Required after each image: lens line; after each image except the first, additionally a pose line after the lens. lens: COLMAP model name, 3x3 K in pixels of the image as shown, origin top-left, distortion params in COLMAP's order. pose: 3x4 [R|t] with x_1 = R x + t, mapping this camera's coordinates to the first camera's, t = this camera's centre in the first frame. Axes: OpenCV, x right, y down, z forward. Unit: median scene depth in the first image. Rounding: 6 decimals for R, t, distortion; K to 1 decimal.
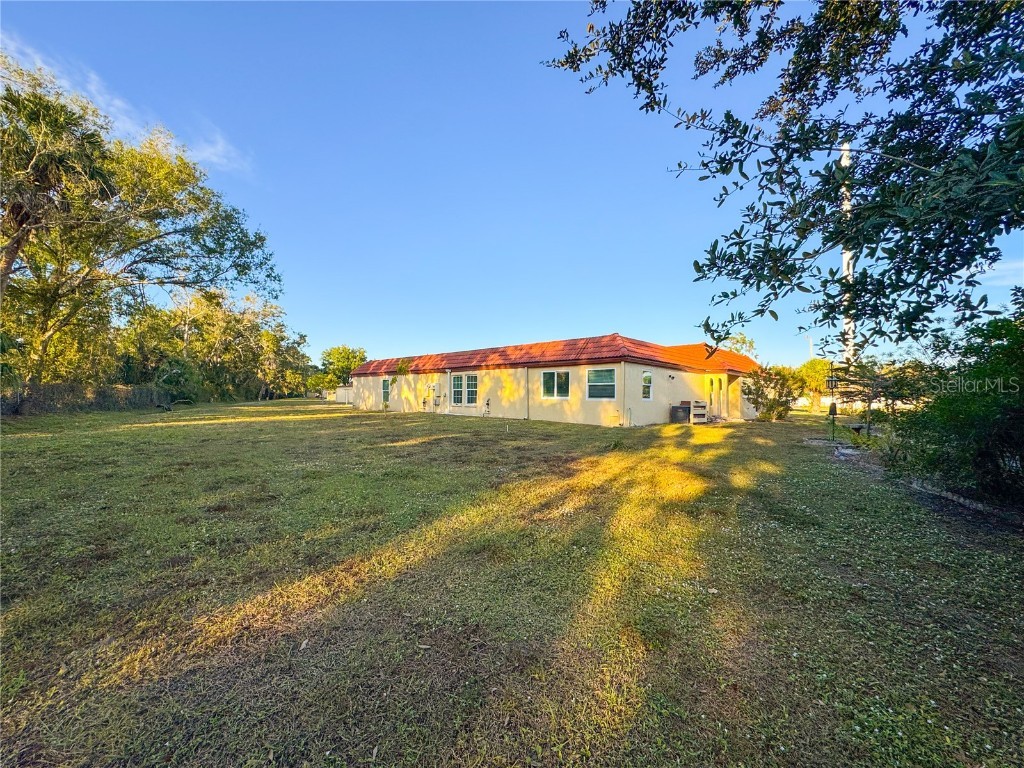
lens RADIAL K [[408.3, 0, 515.6], [0, 408.3, 387.6], [0, 0, 1]] dist [-0.005436, 0.001301]
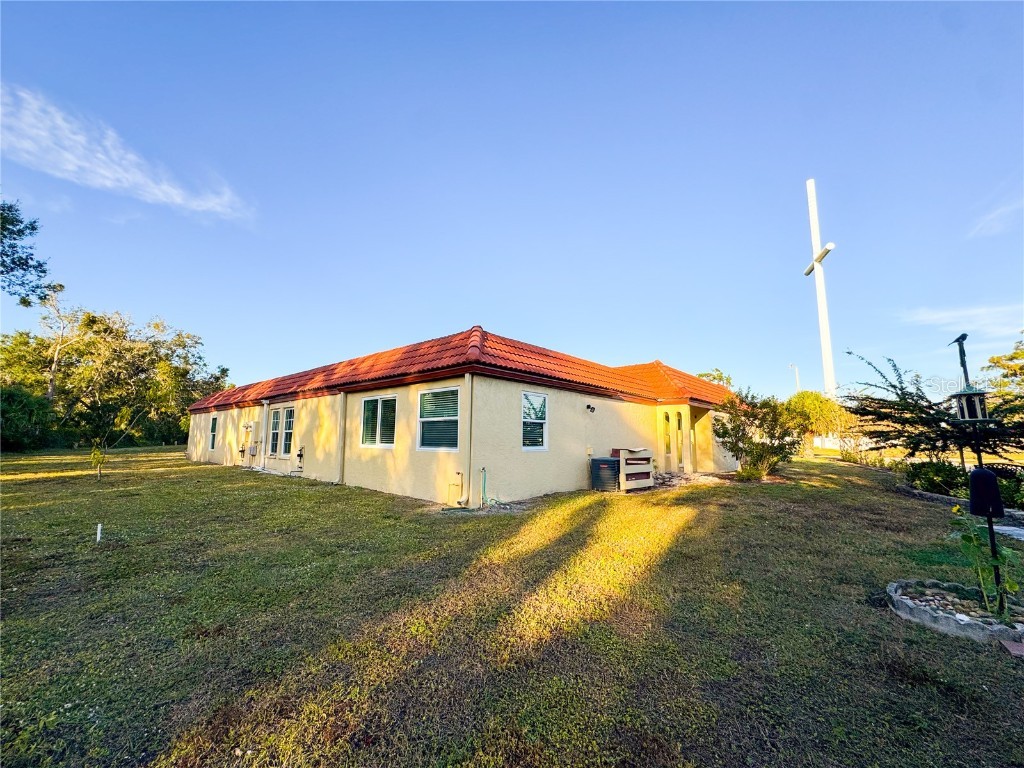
lens RADIAL K [[408.3, 0, 511.2], [0, 408.3, 382.5], [0, 0, 1]] dist [-0.005436, 0.001301]
pose [[0.999477, -0.000677, 0.032335, 0.236720], [0.004302, 0.993682, -0.112146, 0.002669], [-0.032055, 0.112227, 0.993165, 0.396579]]
